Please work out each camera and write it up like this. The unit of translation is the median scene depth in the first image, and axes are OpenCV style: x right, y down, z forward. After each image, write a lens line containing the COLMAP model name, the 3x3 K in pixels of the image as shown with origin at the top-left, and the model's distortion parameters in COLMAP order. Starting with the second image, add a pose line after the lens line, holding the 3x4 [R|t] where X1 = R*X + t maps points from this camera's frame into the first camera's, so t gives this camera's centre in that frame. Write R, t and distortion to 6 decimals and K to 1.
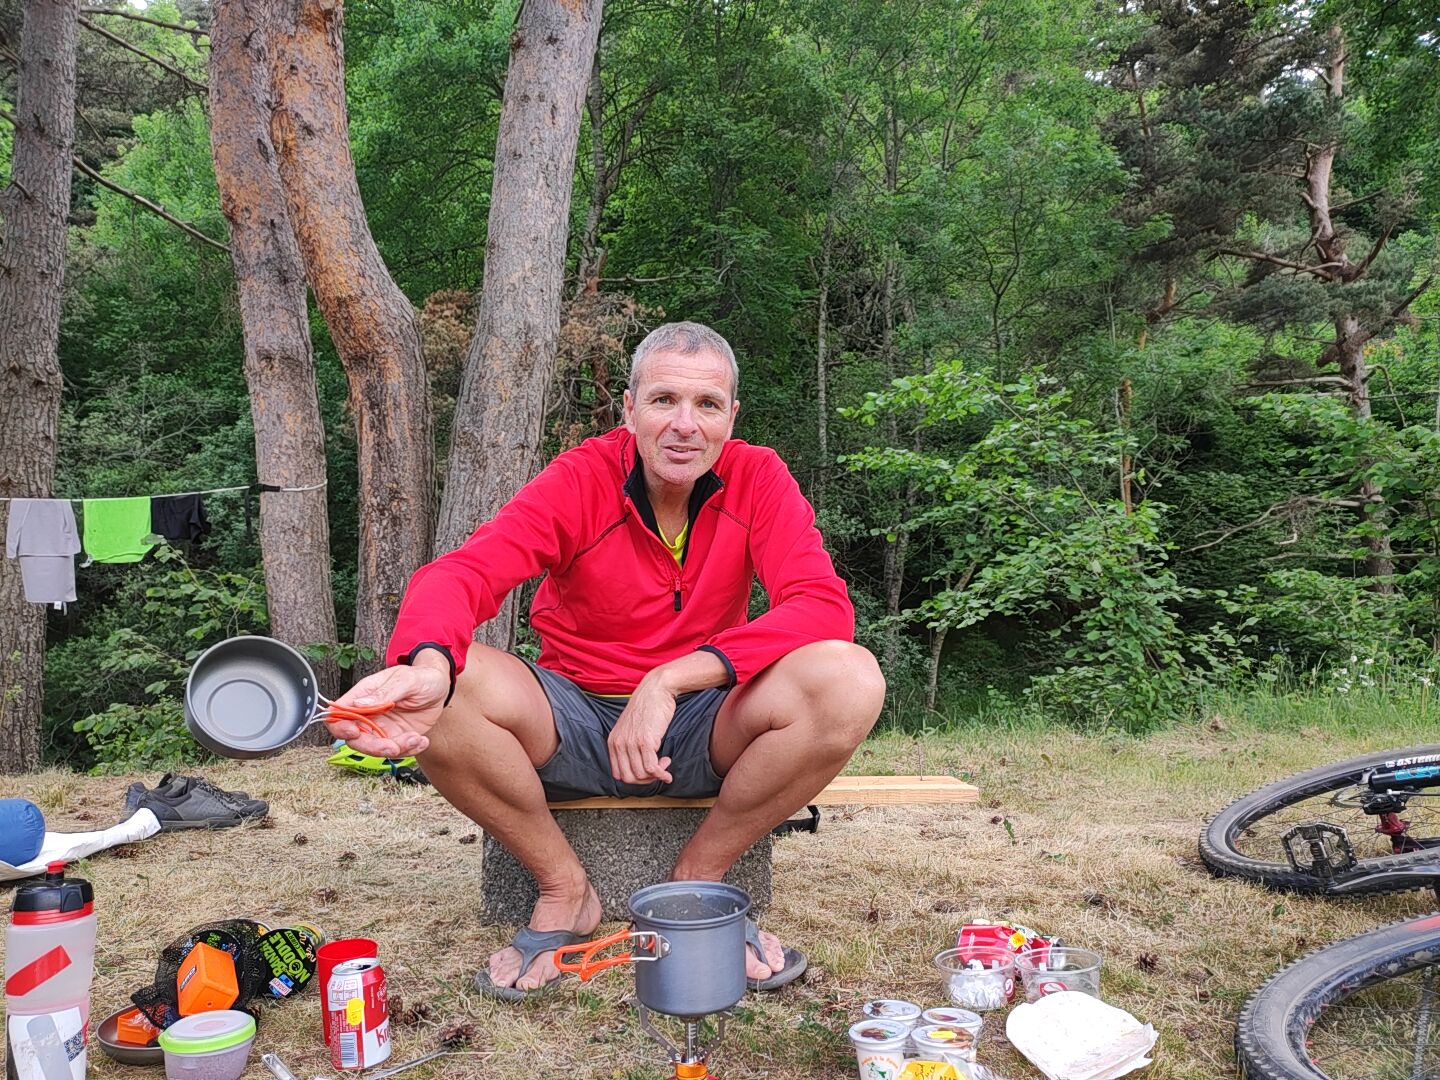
lens RADIAL K [[1033.9, 0, 723.6], [0, 1033.9, 543.8], [0, 0, 1]] dist [0.014596, 0.001743]
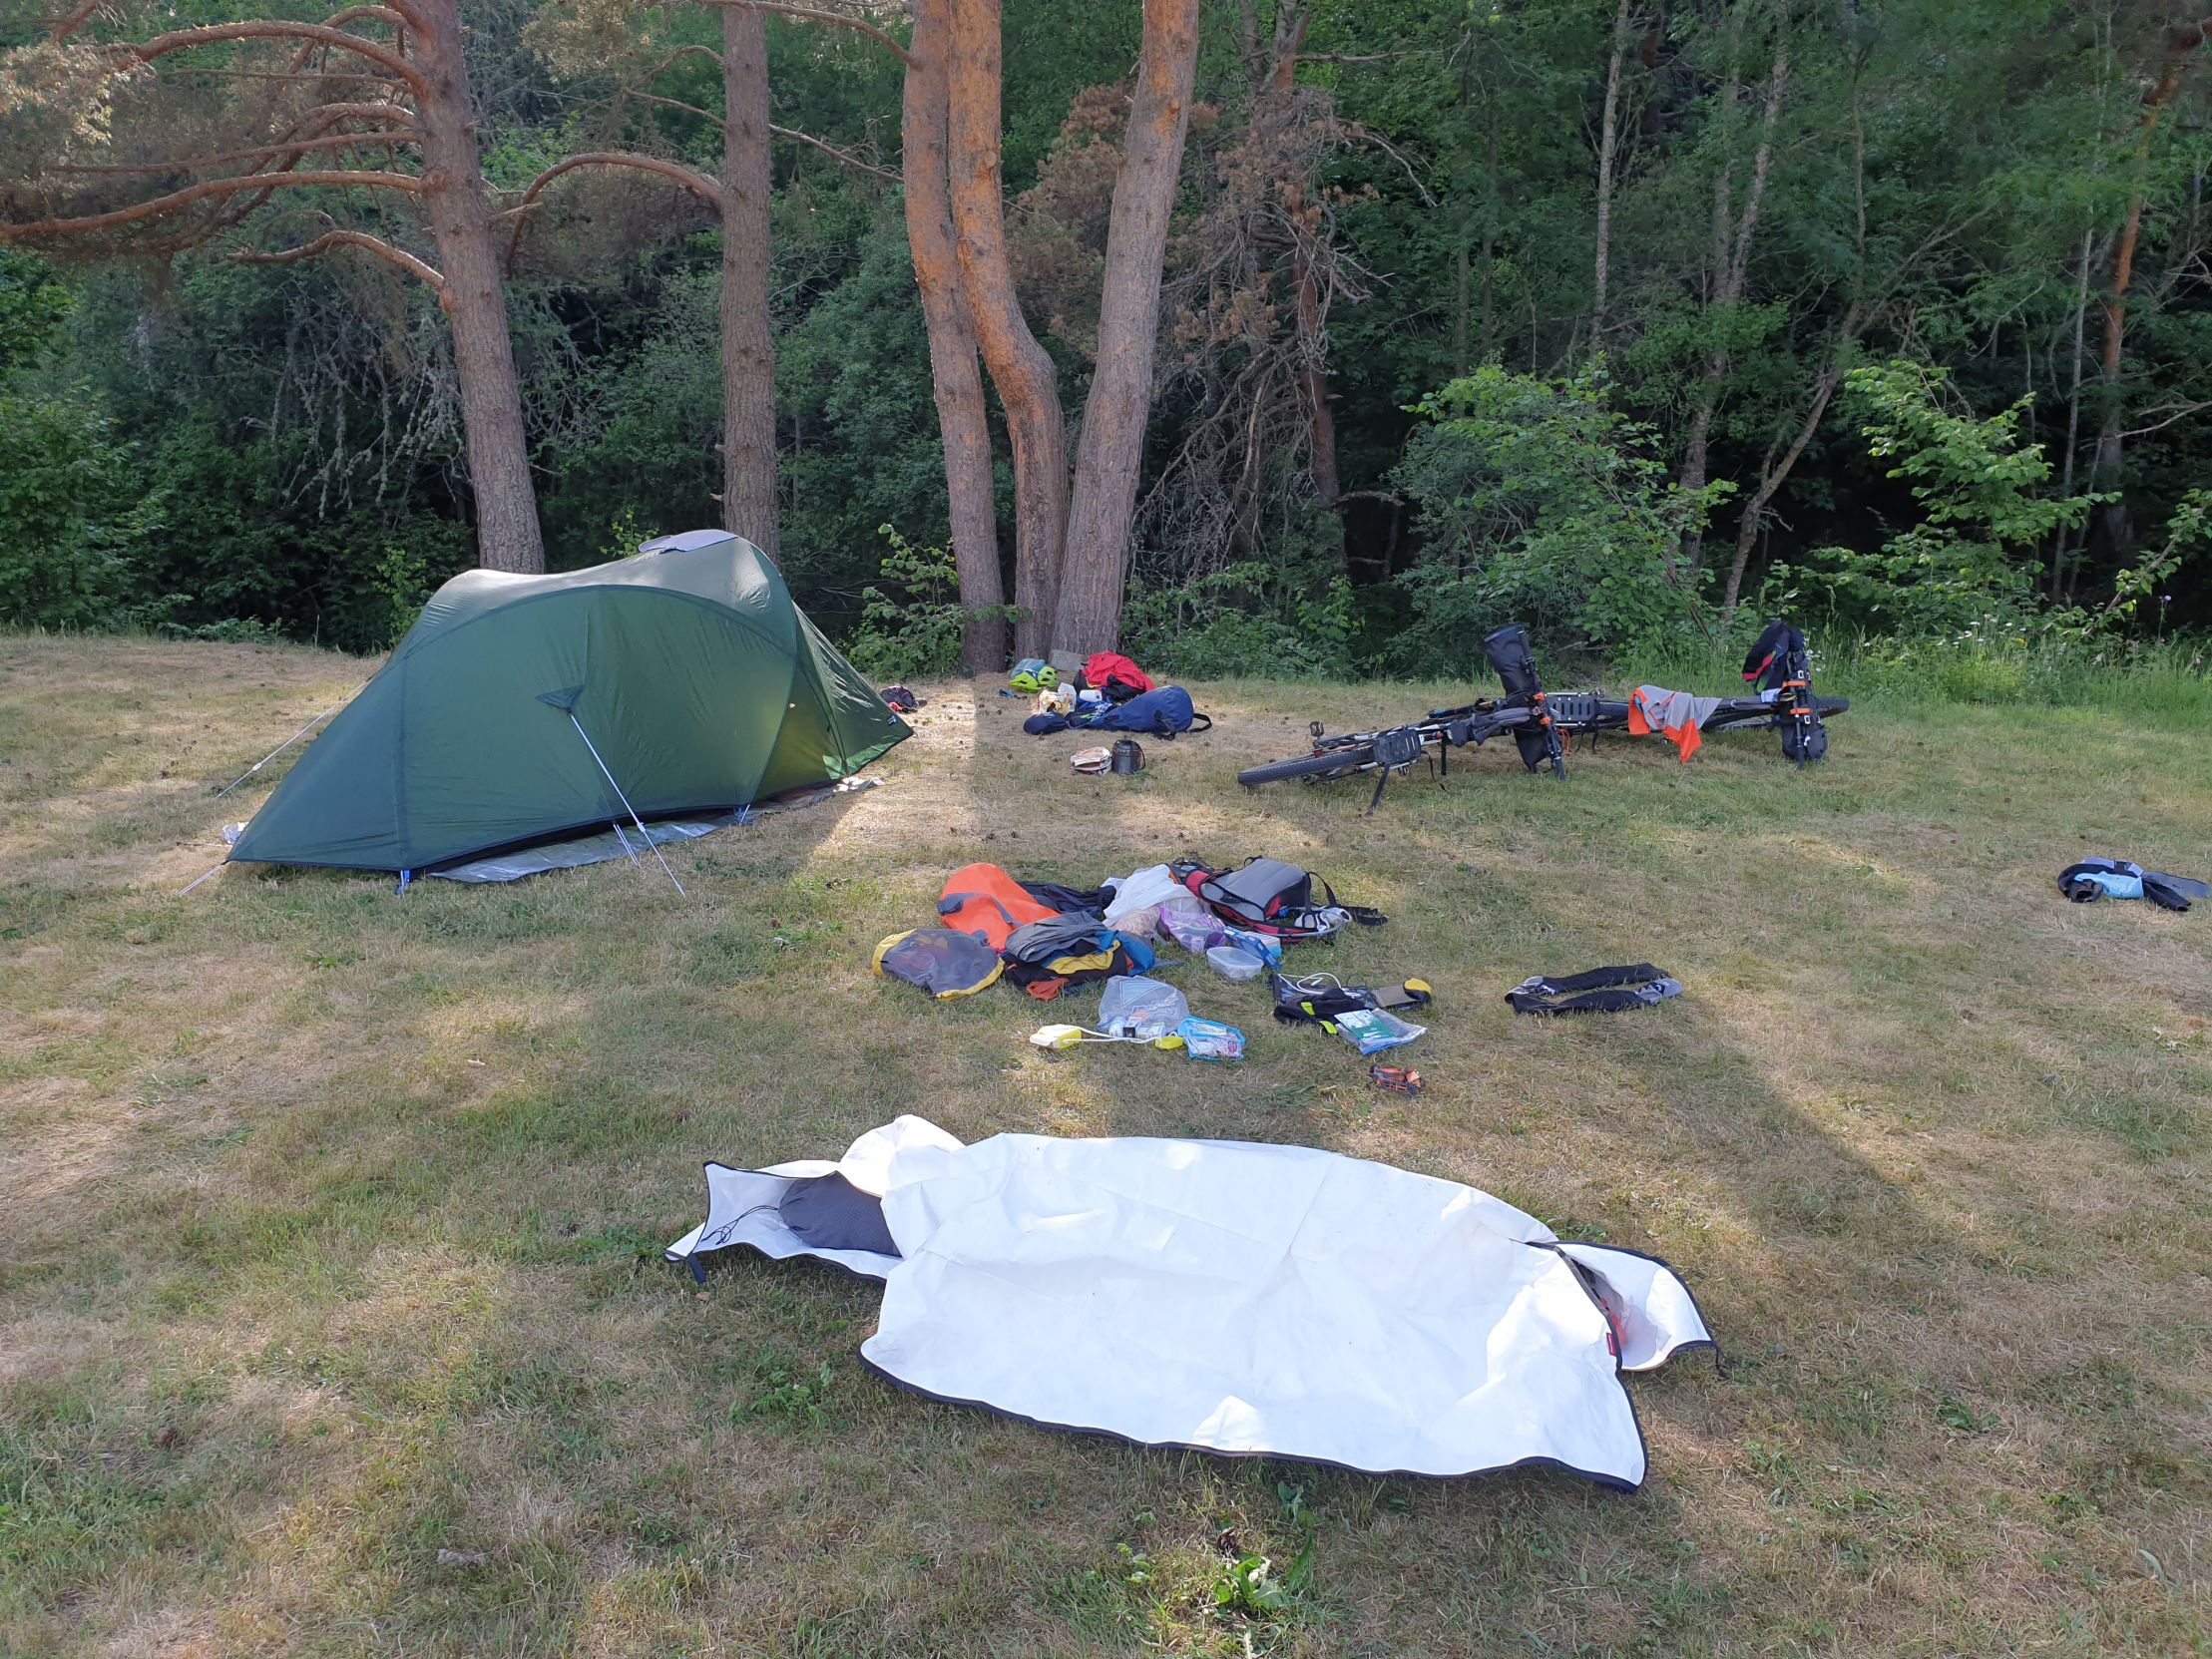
lens RADIAL K [[1675.9, 0, 1105.3], [0, 1675.9, 831.0], [0, 0, 1]] dist [-0.000738, -0.000450]
pose [[0.964022, 0.072022, -0.255879, 0.392534], [0.004046, 0.958508, 0.285037, -0.267502], [0.265791, -0.275817, 0.923732, -1.233980]]
